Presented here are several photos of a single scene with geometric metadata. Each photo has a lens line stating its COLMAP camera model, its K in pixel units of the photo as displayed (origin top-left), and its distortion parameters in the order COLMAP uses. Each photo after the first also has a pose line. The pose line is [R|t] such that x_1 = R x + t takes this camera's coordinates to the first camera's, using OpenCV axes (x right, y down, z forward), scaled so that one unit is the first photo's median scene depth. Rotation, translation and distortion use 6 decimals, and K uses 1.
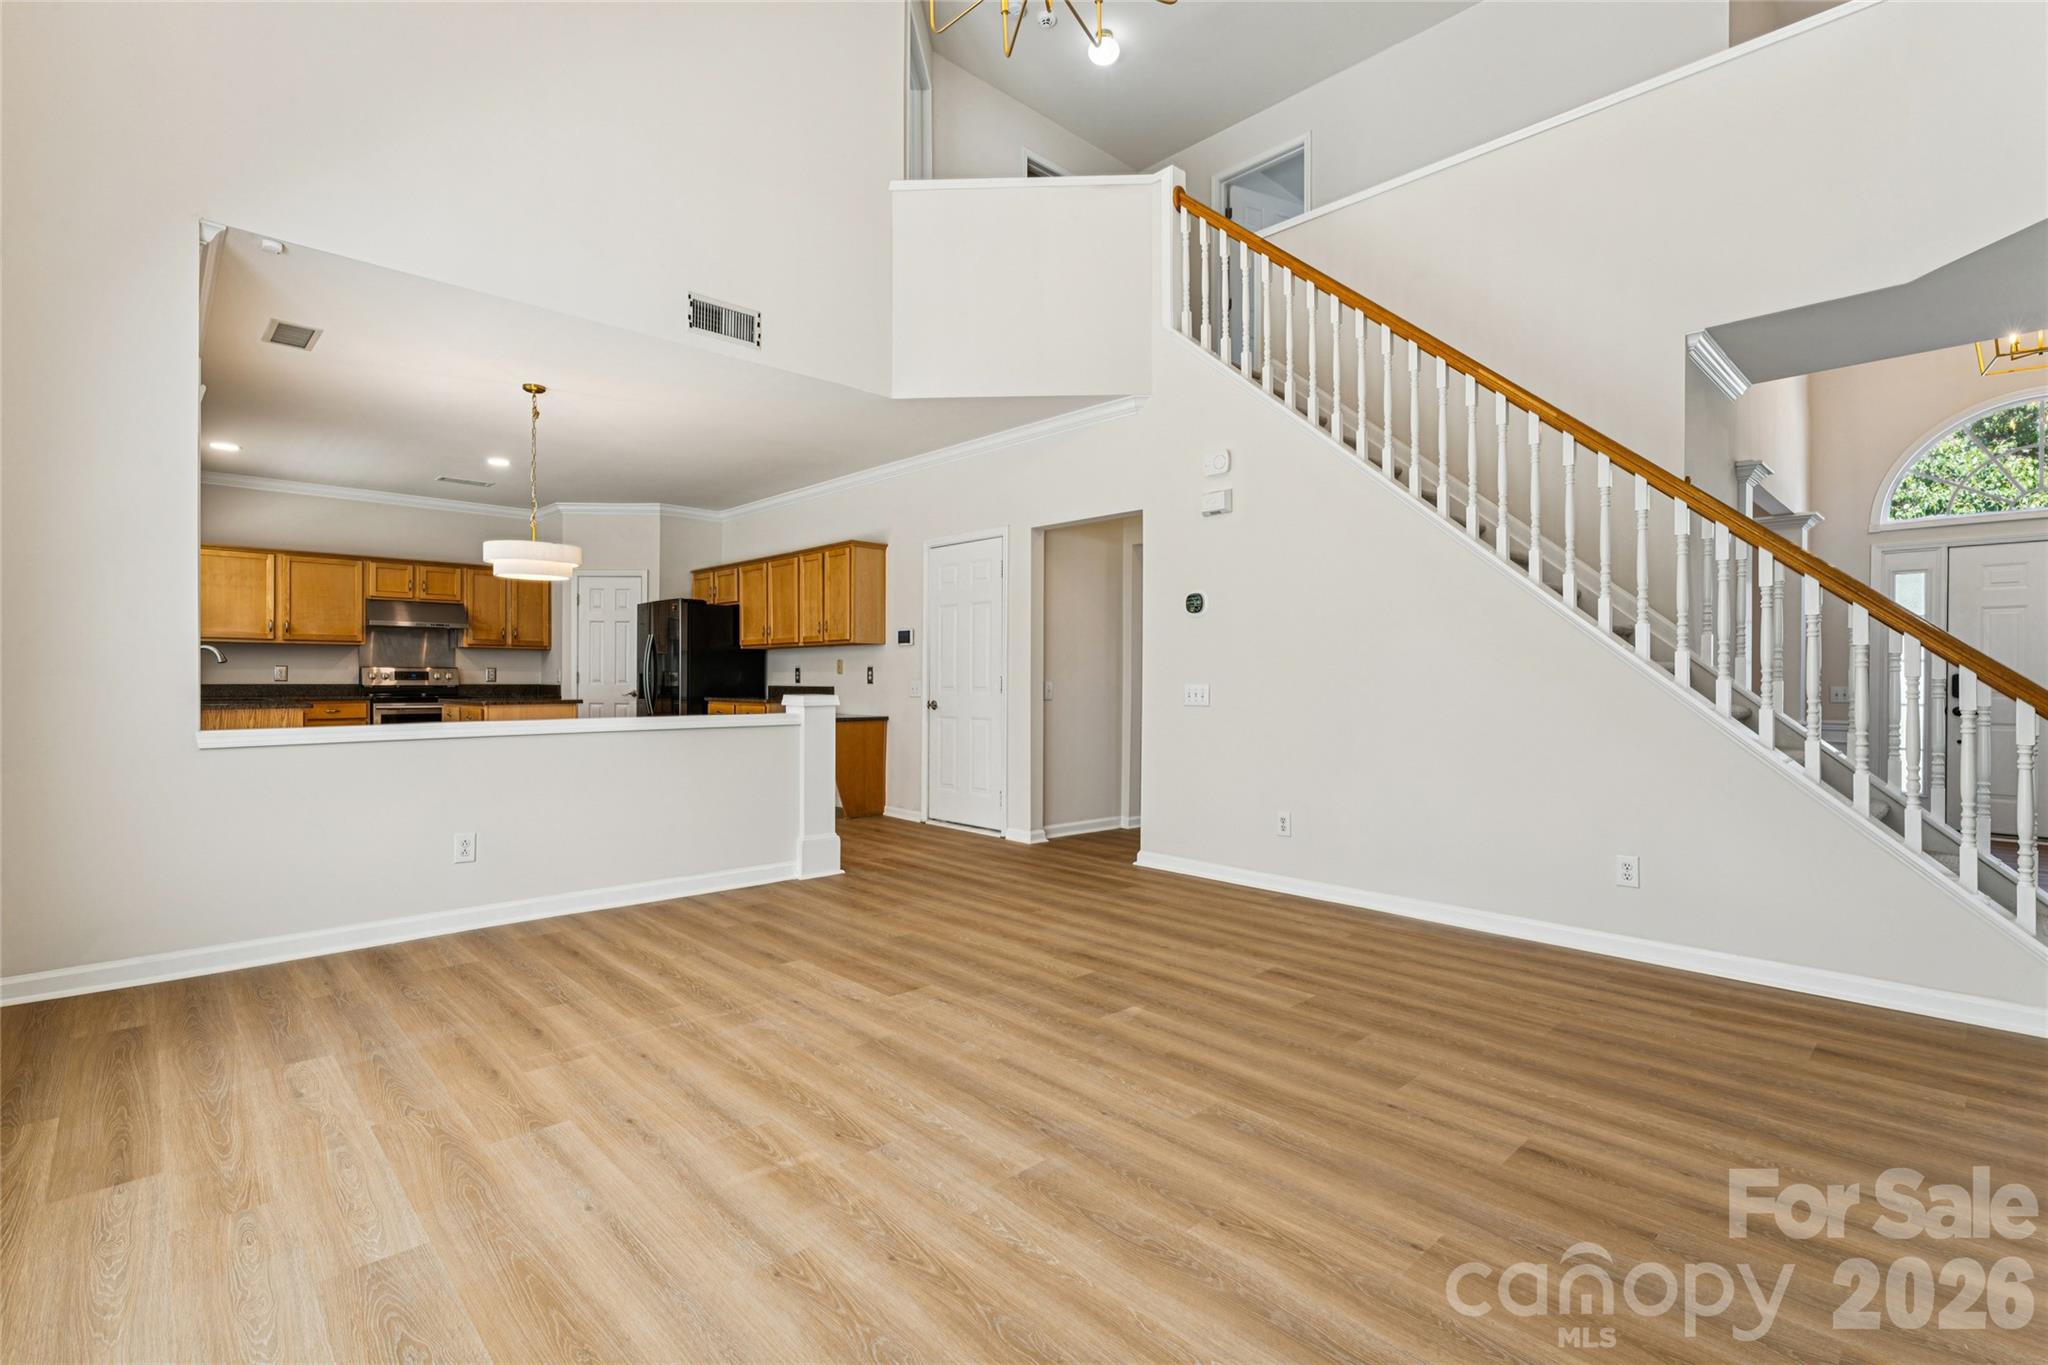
lens RADIAL K [[937.1, 0, 1036.4], [0, 937.1, 693.7], [0, 0, 1]] dist [-0.004451, 0.000455]
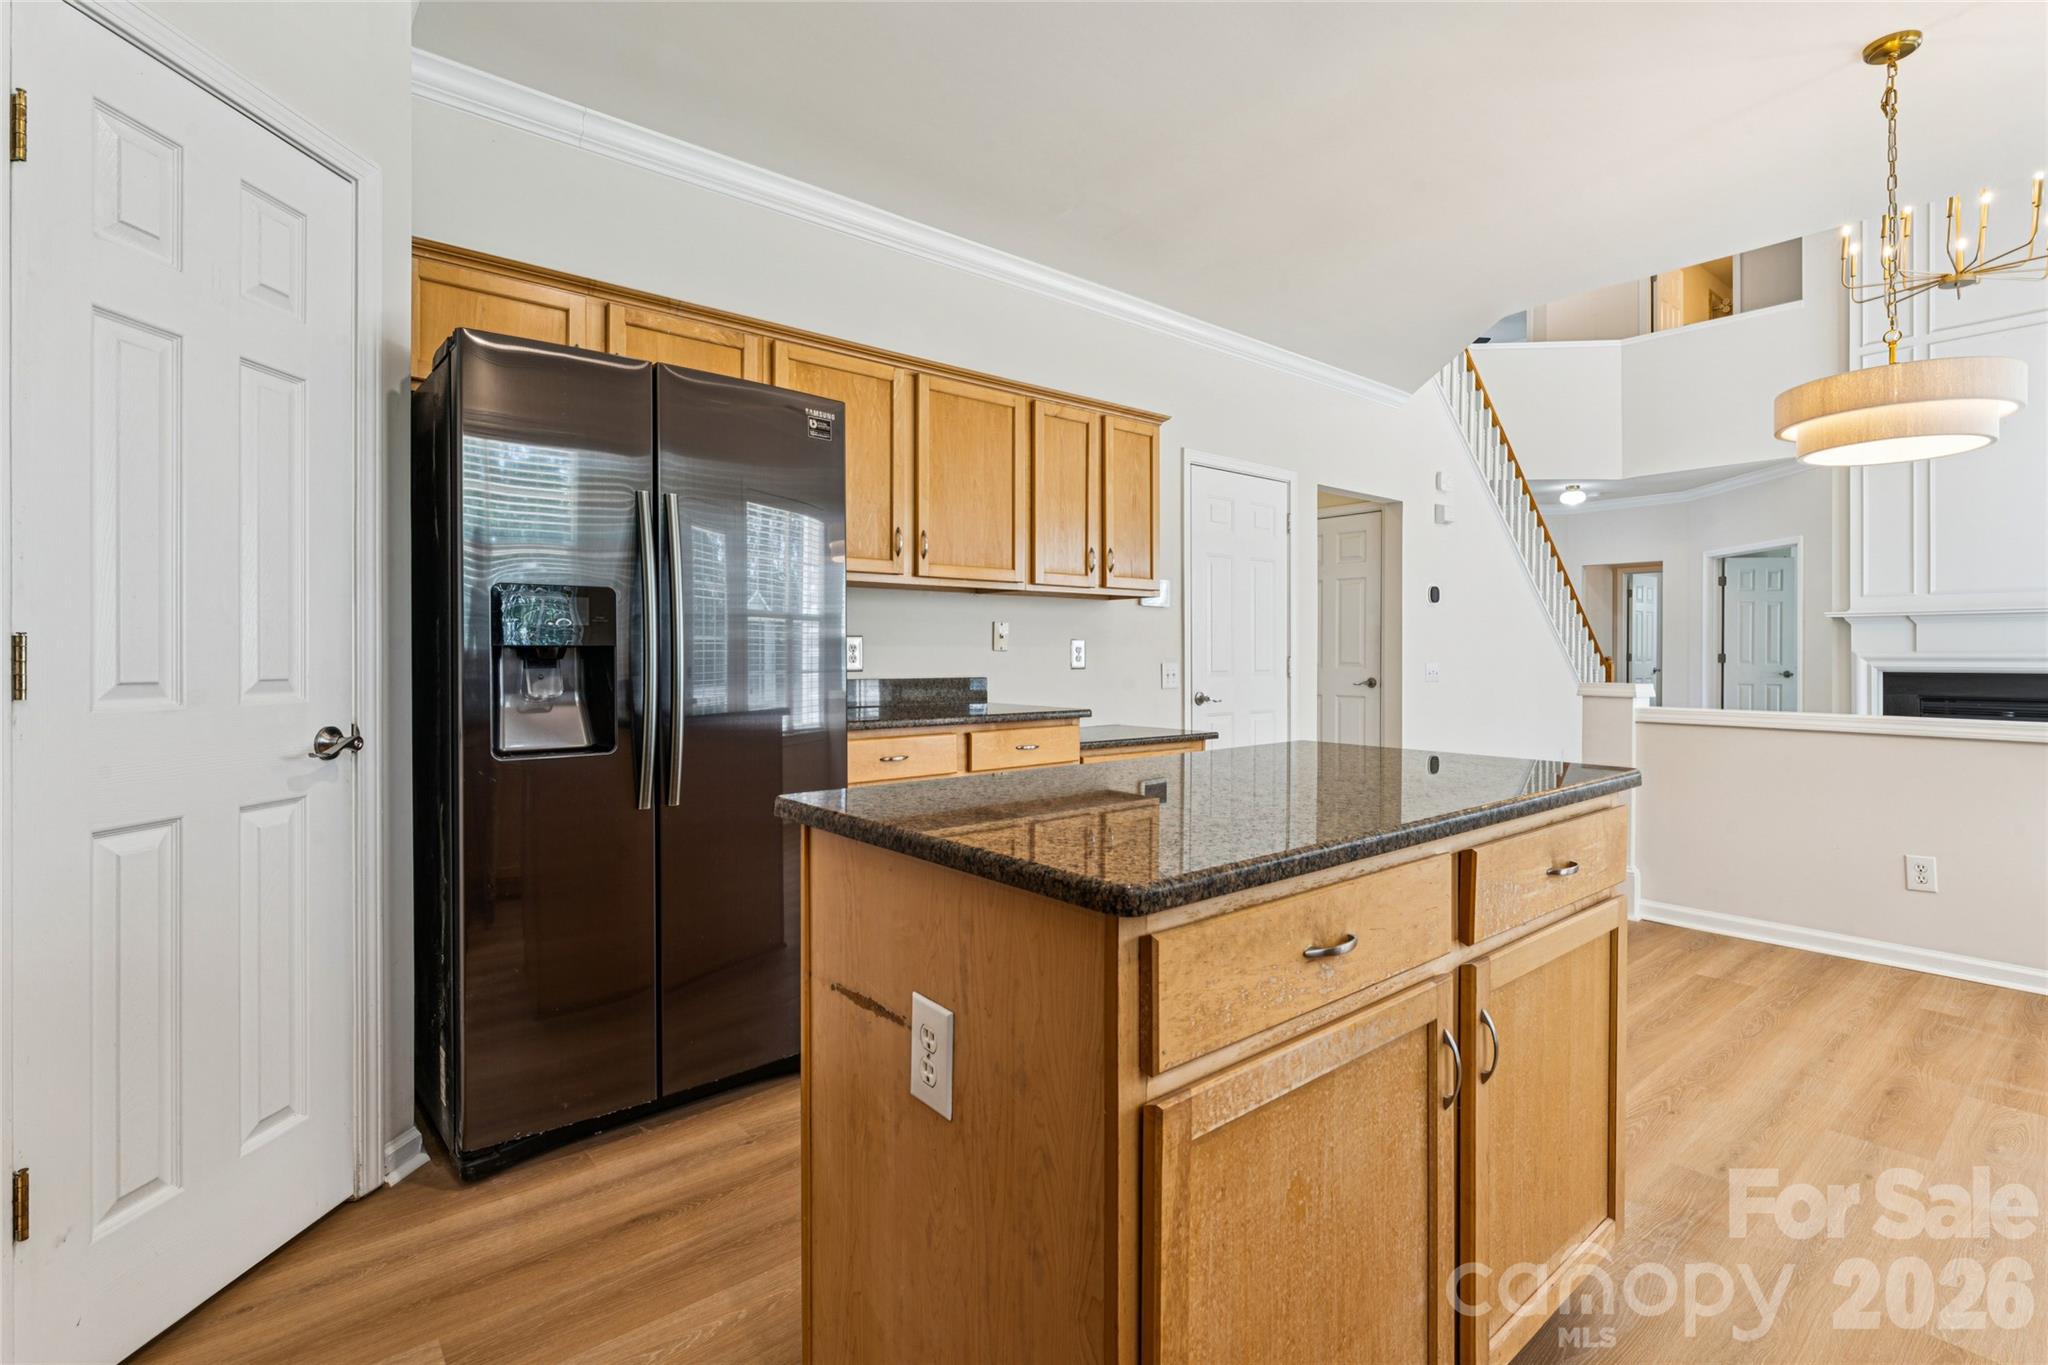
lens RADIAL K [[937.1, 0, 1024.7], [0, 937.1, 643.9], [0, 0, 1]] dist [-0.004451, 0.000455]
pose [[0.077200, 0.007549, 0.996987, -1.780993], [0.012686, 0.999883, -0.008553, -0.053857], [-0.996935, 0.013308, 0.077095, 2.421075]]
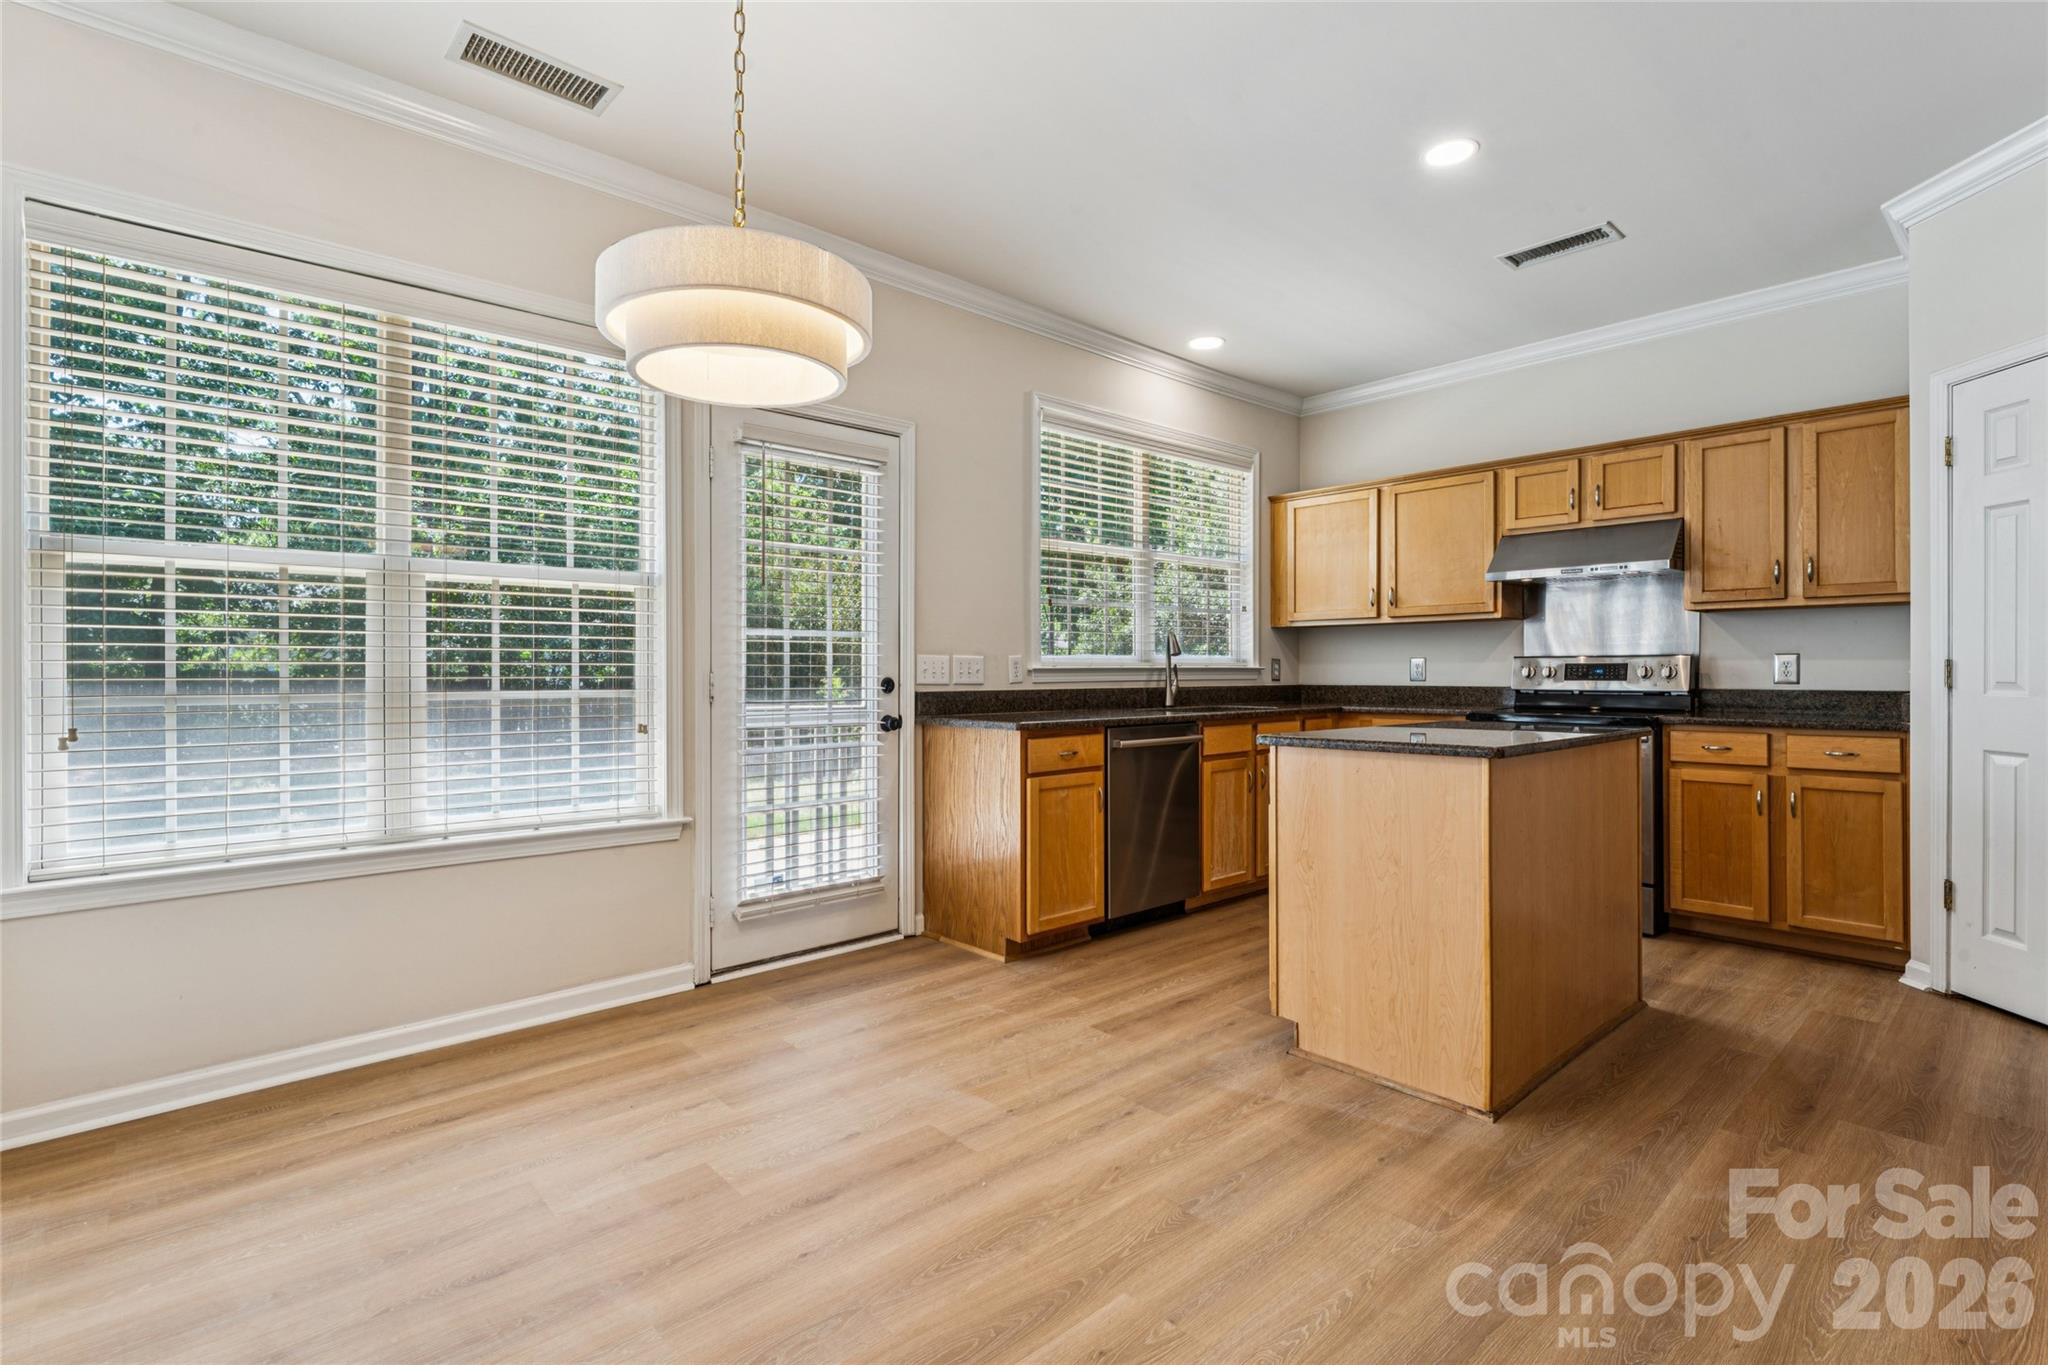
lens RADIAL K [[937.1, 0, 1013.6], [0, 937.1, 674.7], [0, 0, 1]] dist [-0.004451, 0.000455]
pose [[-0.042493, -0.001496, -0.999096, -0.370830], [-0.013916, 0.999903, -0.000906, -0.035088], [0.999000, 0.013865, -0.042509, 1.935336]]
